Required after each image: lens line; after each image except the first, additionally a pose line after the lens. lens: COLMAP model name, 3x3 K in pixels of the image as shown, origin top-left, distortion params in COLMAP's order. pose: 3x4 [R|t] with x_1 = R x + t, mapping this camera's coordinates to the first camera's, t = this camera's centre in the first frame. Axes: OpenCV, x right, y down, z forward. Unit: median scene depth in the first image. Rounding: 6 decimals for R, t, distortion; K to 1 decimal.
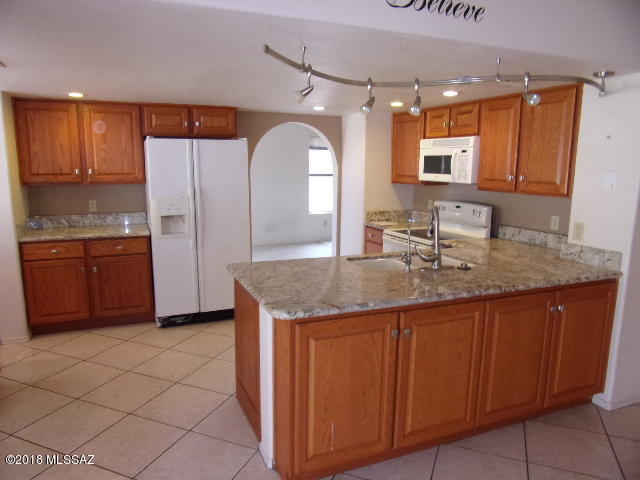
lens RADIAL K [[465.3, 0, 315.7], [0, 465.3, 242.6], [0, 0, 1]] dist [-0.031574, -0.000019]
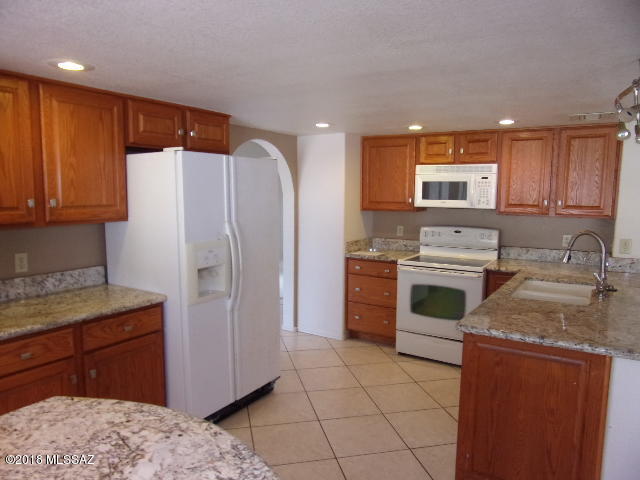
lens RADIAL K [[465.3, 0, 320.3], [0, 465.3, 242.0], [0, 0, 1]] dist [-0.031574, -0.000019]
pose [[0.816730, -0.064726, 0.573378, -0.544054], [0.096523, 0.995012, -0.025168, -0.059622], [-0.568889, 0.075900, 0.818905, 0.347878]]
